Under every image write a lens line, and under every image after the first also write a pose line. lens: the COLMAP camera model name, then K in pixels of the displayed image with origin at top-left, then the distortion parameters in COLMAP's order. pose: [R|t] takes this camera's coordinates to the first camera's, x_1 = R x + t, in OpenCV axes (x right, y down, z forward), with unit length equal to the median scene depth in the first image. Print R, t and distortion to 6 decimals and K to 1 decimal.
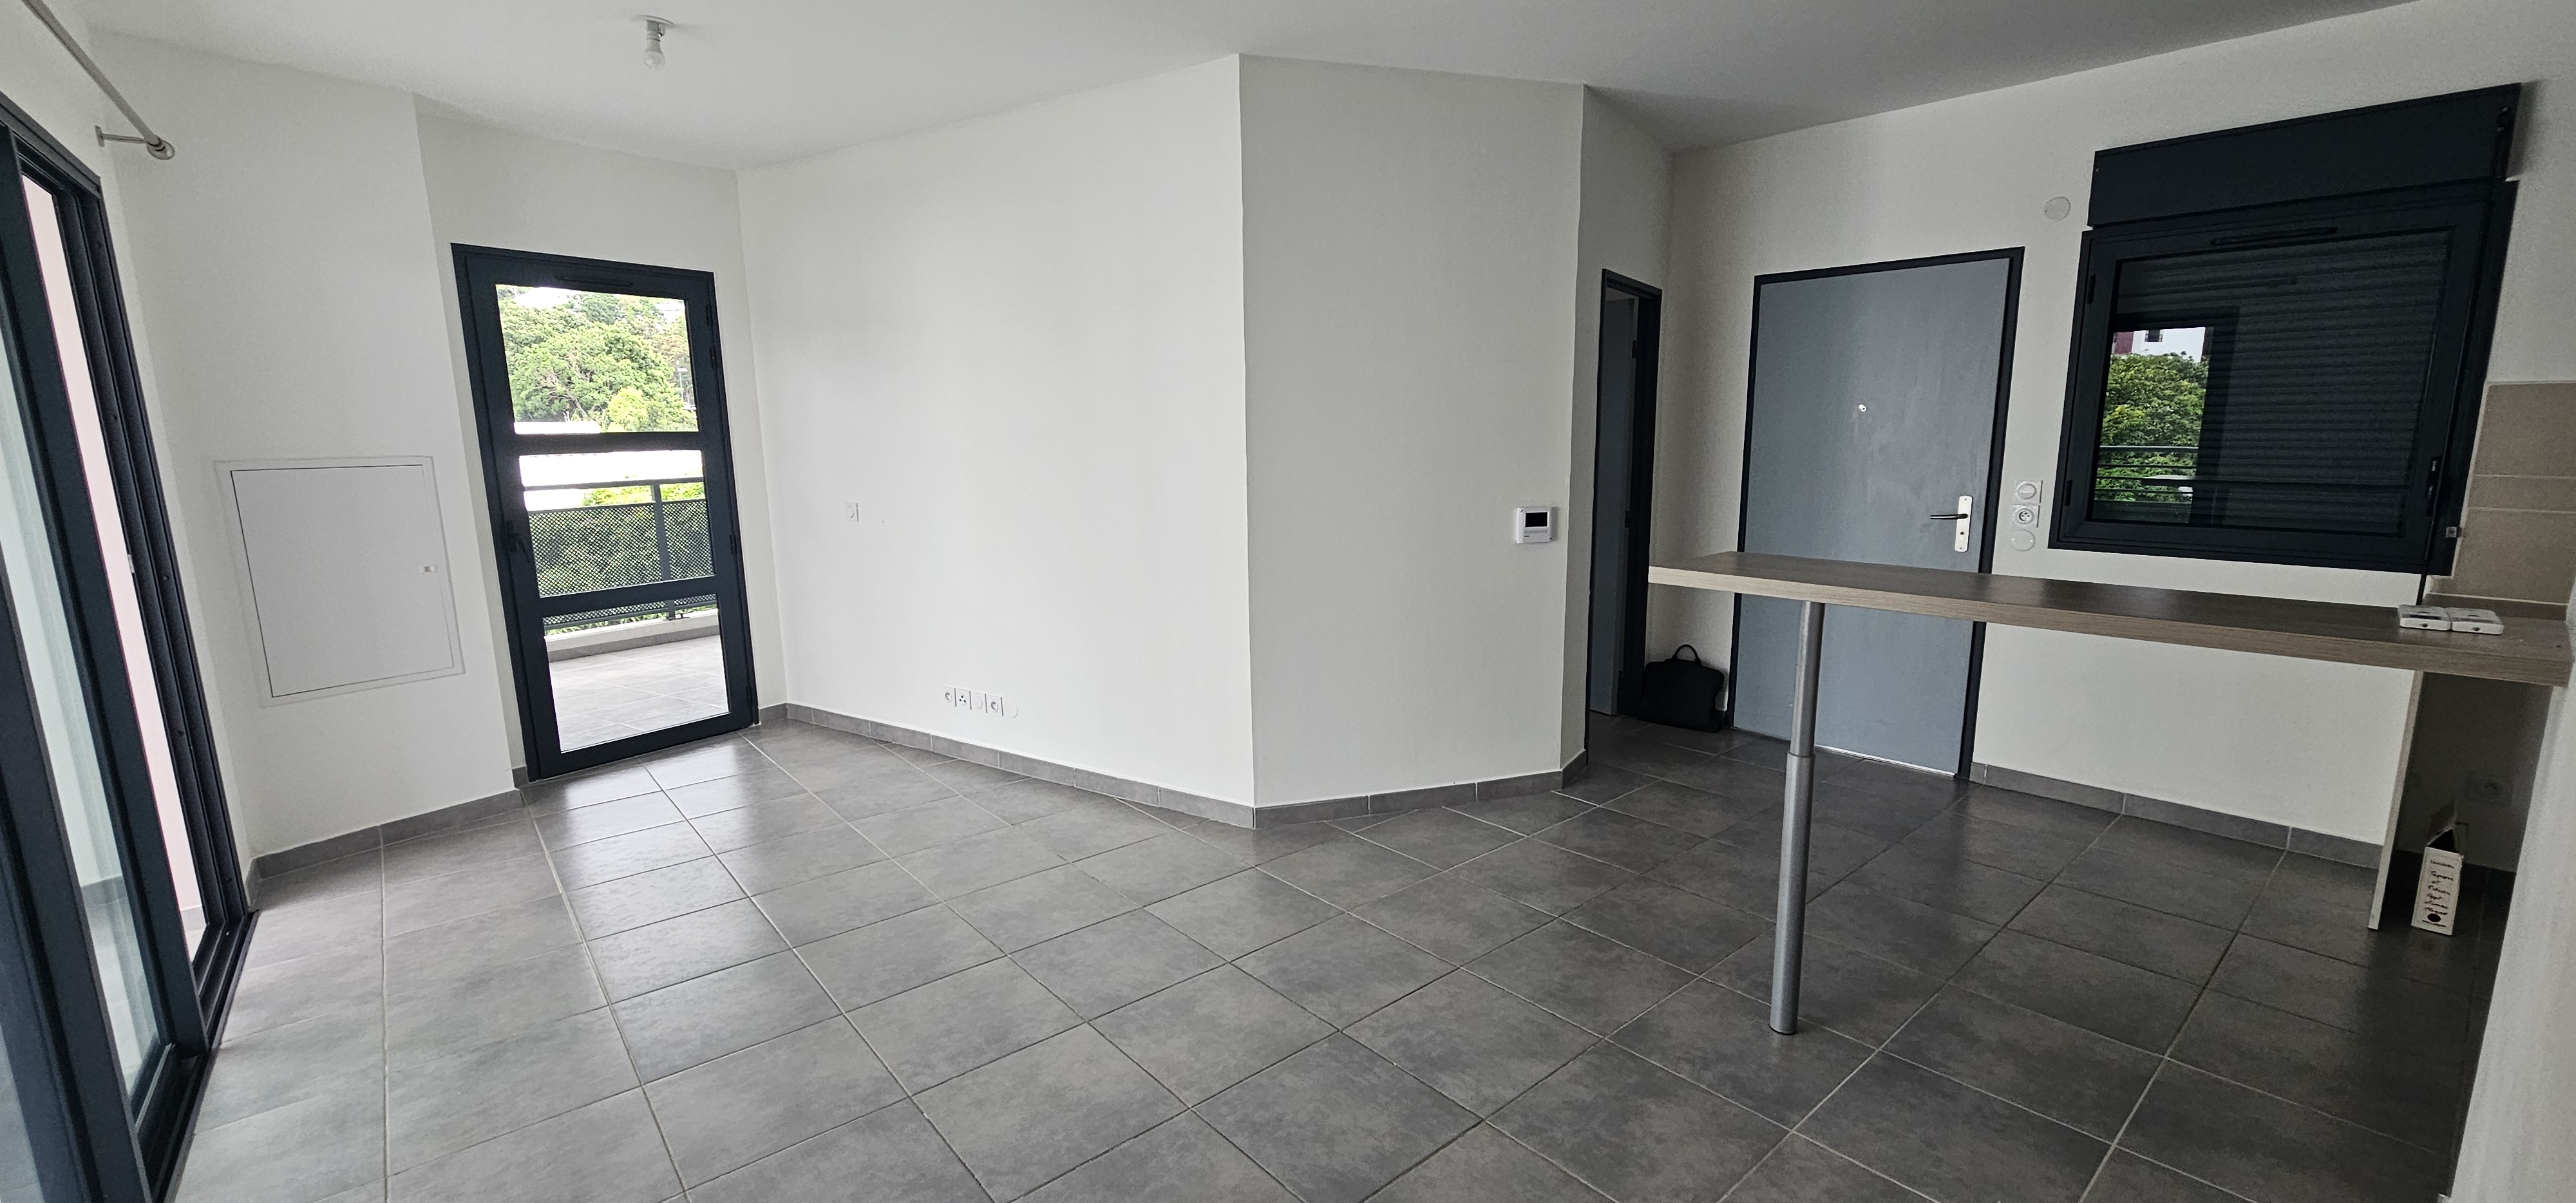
lens RADIAL K [[1055.1, 0, 1288.0], [0, 1055.1, 601.5], [0, 0, 1]] dist [-0.000199, -0.000347]
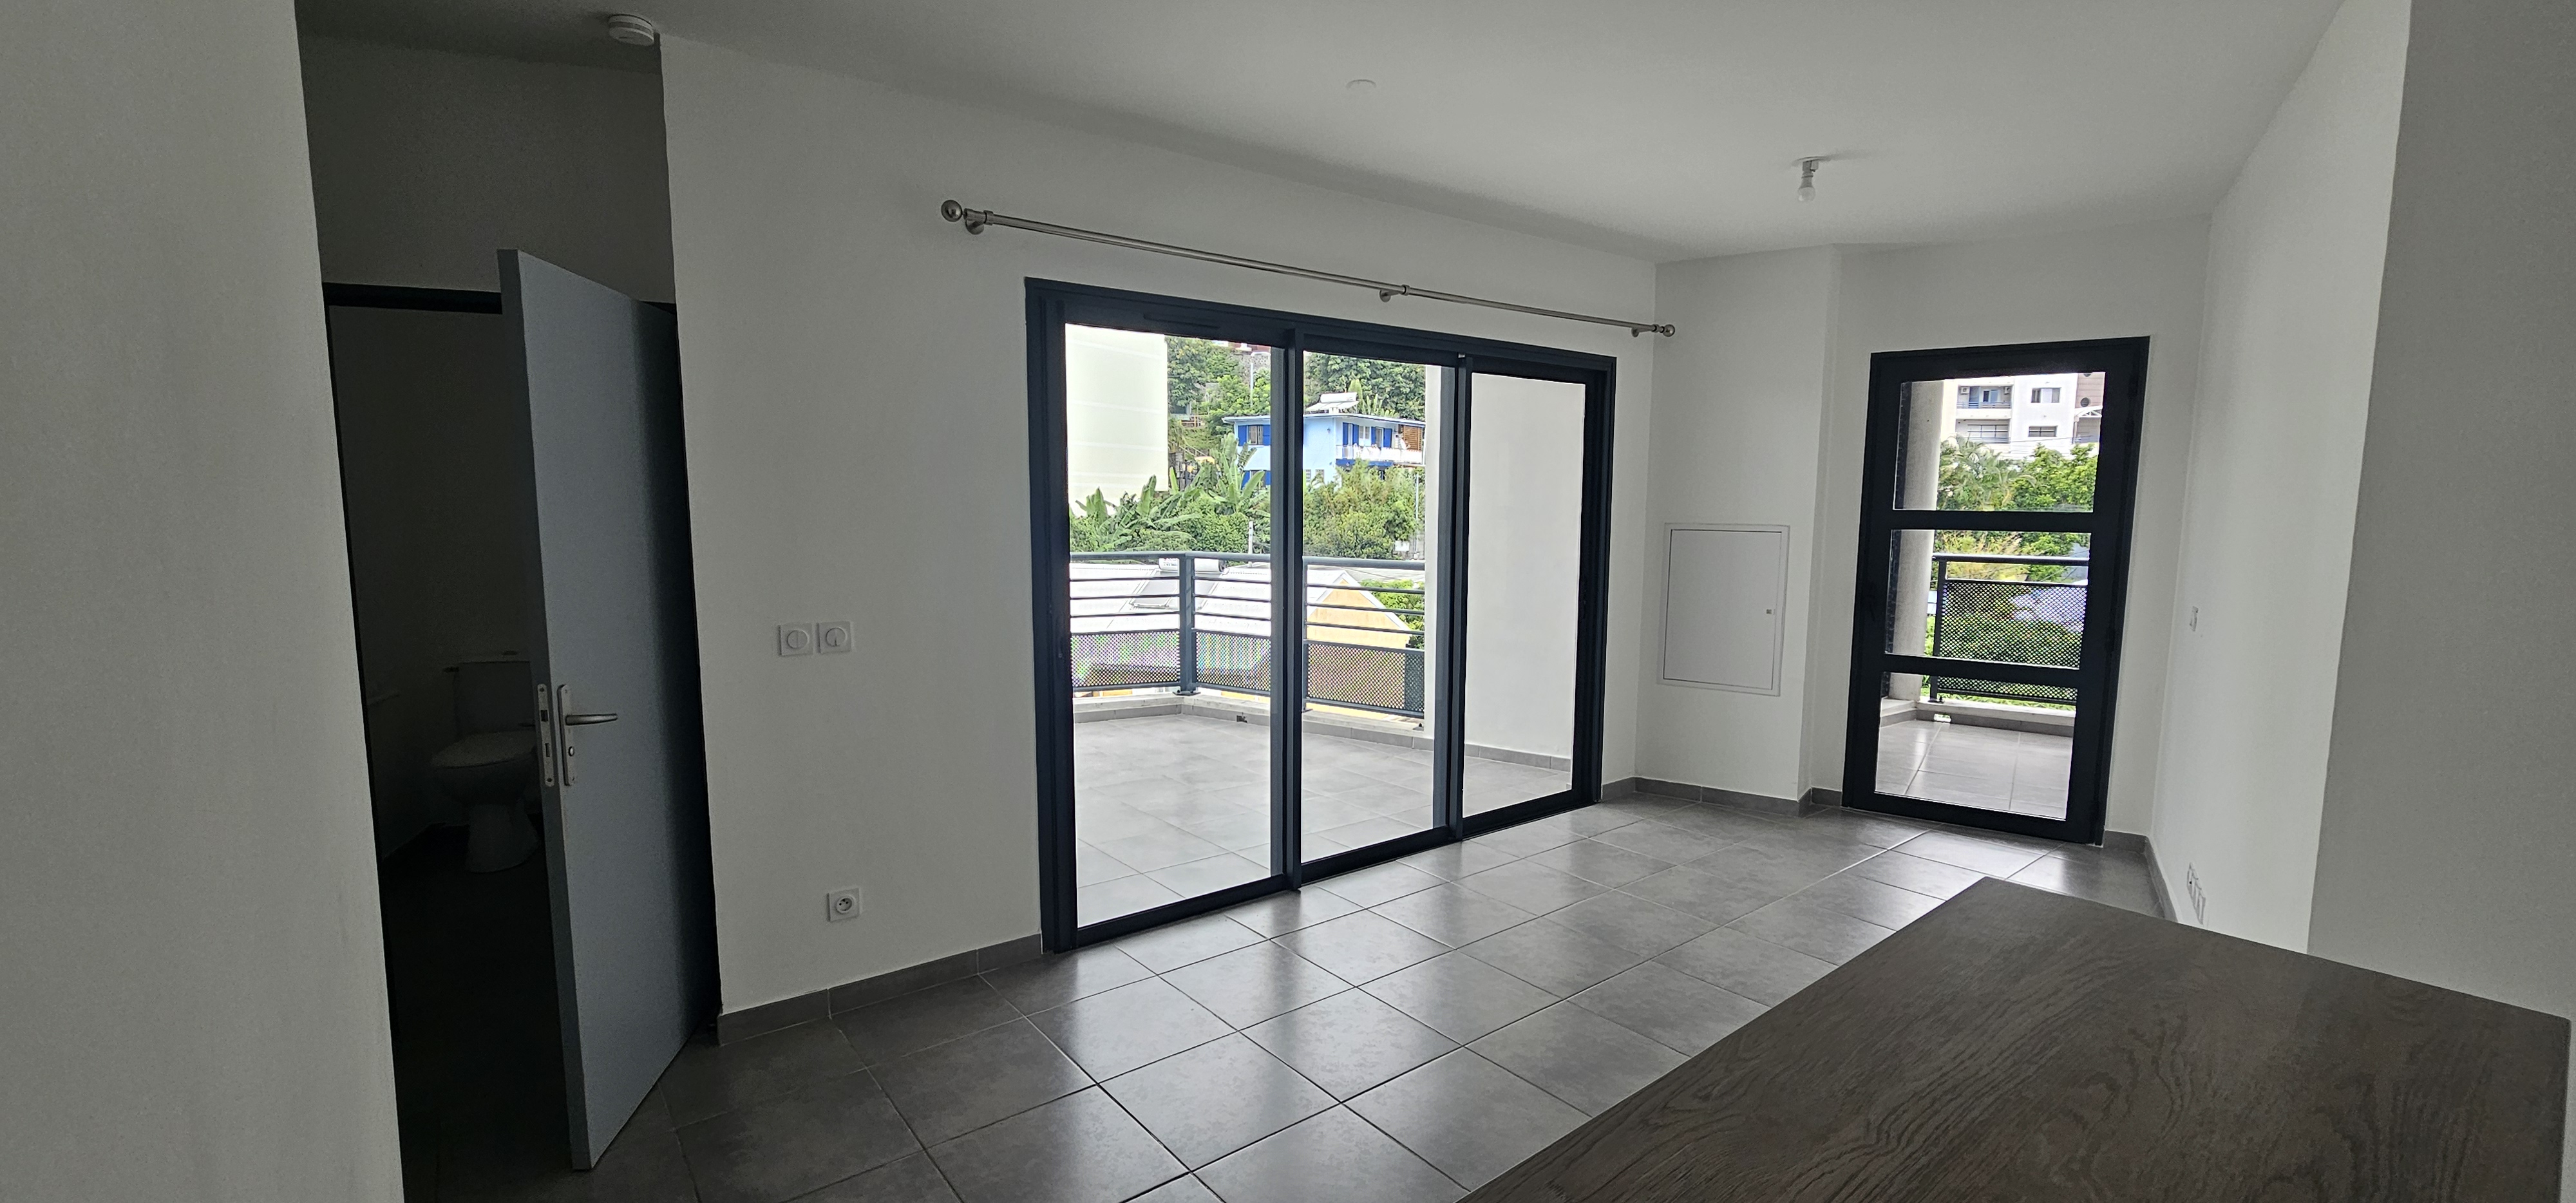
lens RADIAL K [[1055.1, 0, 1288.0], [0, 1055.1, 601.5], [0, 0, 1]] dist [-0.000199, -0.000347]
pose [[-0.031963, 0.115659, -0.992775, 0.553648], [-0.173767, 0.977512, 0.119476, -0.105924], [0.984268, 0.176330, -0.011146, 0.479503]]
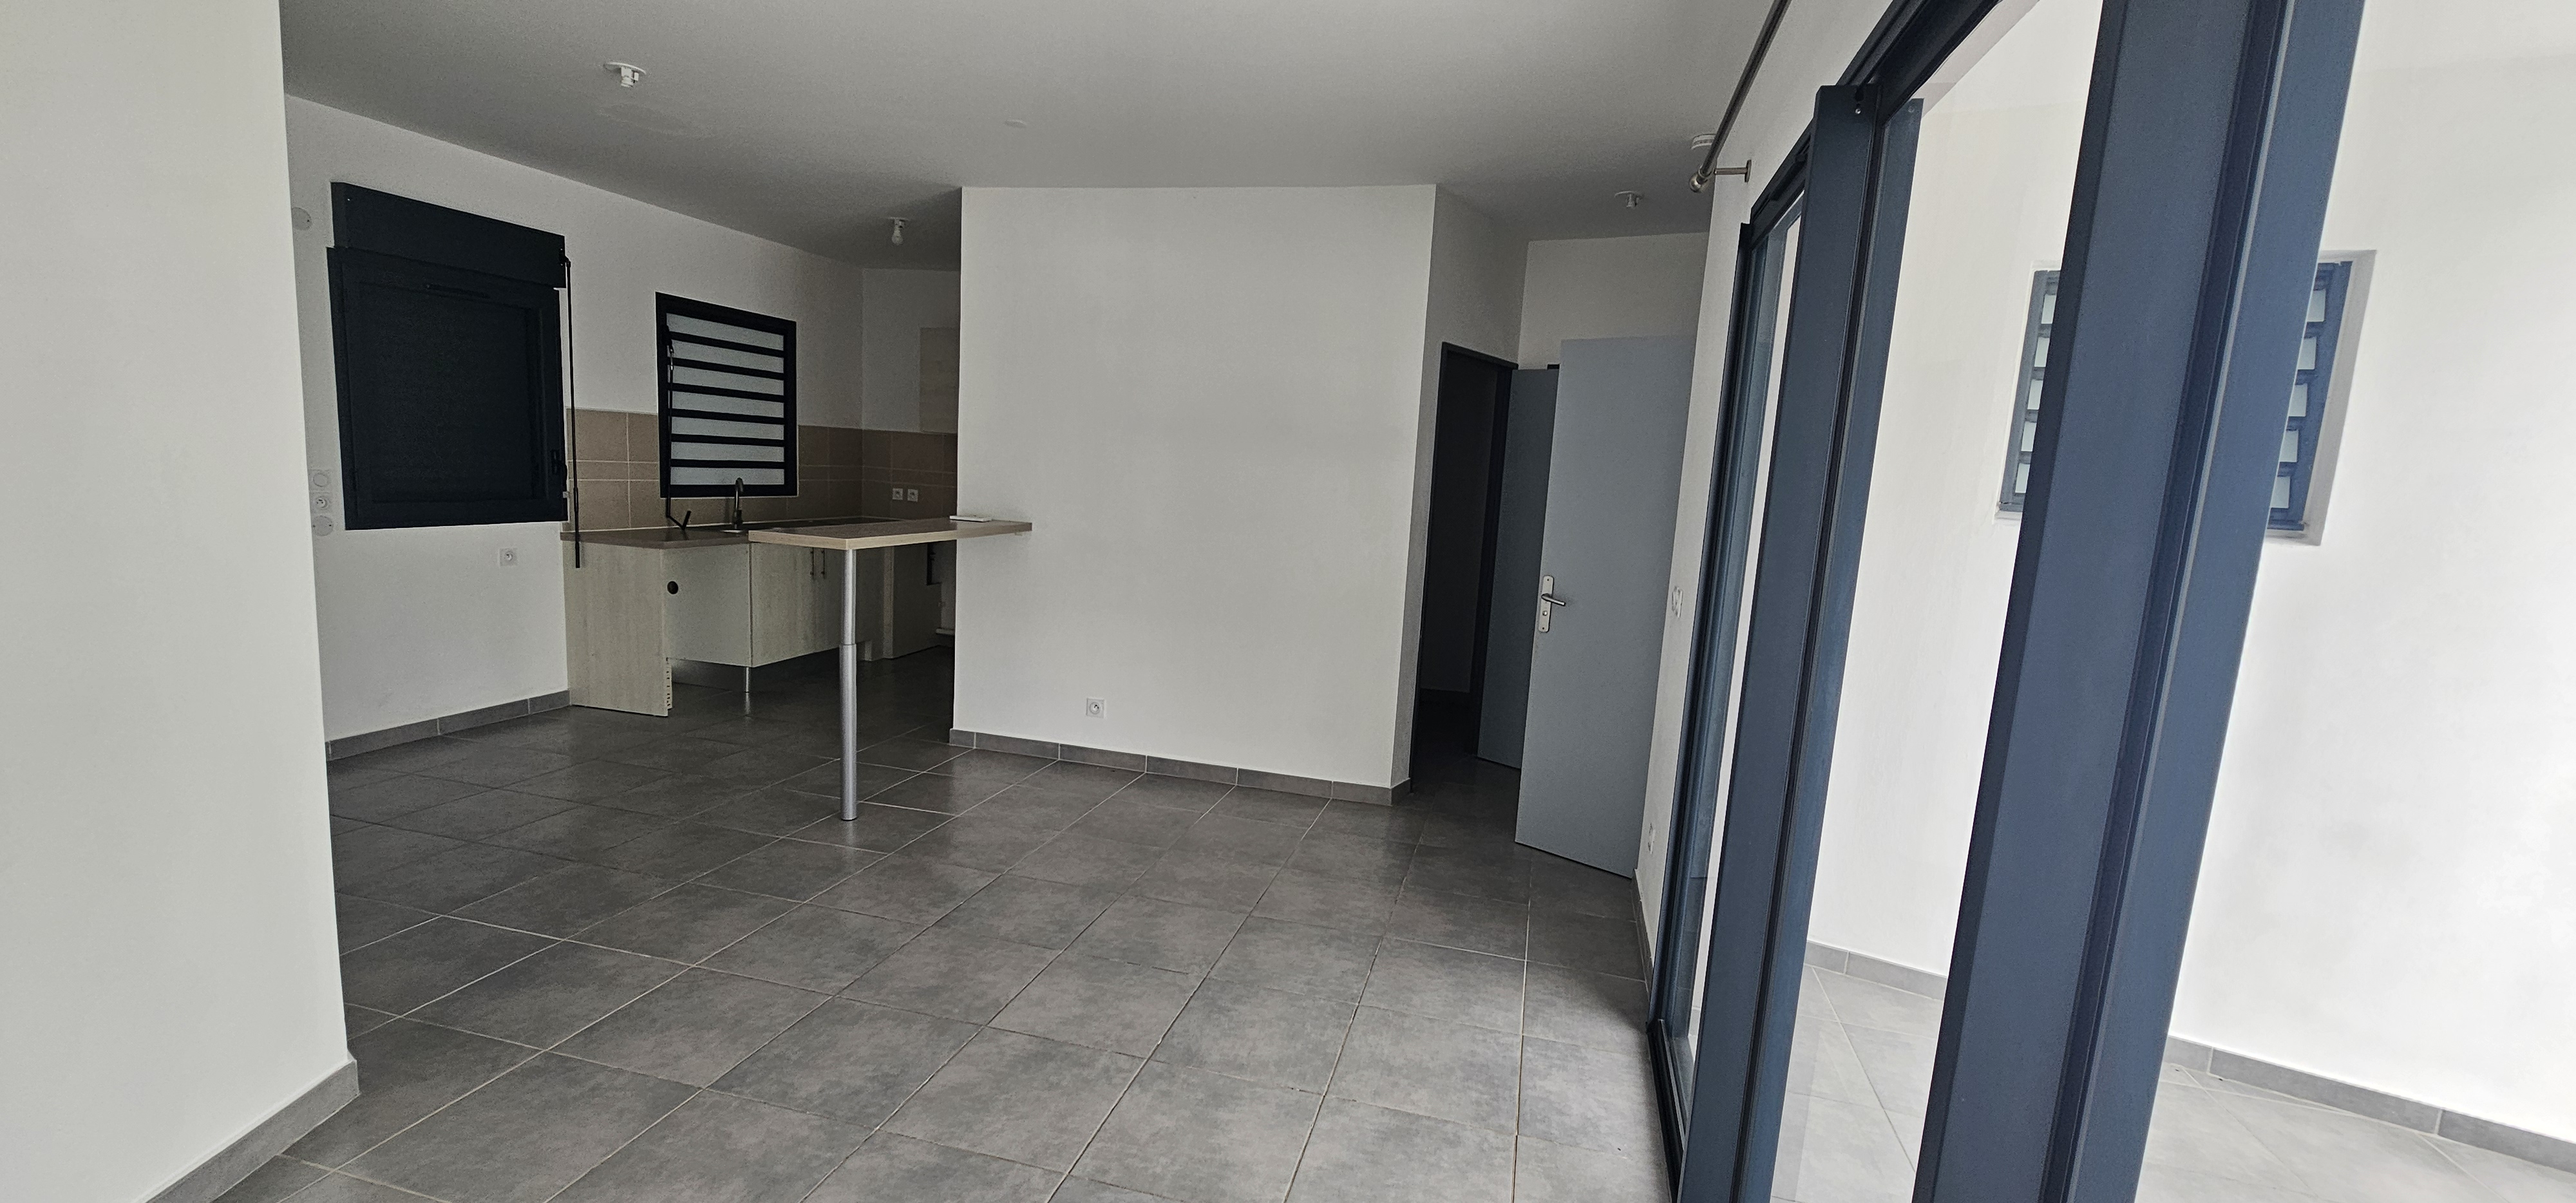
lens RADIAL K [[1055.1, 0, 1288.0], [0, 1055.1, 601.5], [0, 0, 1]] dist [-0.000199, -0.000347]
pose [[-0.581239, -0.128085, 0.803589, -0.857114], [0.083844, 0.972851, 0.215709, -0.152040], [-0.809402, 0.192755, -0.554720, 0.943756]]
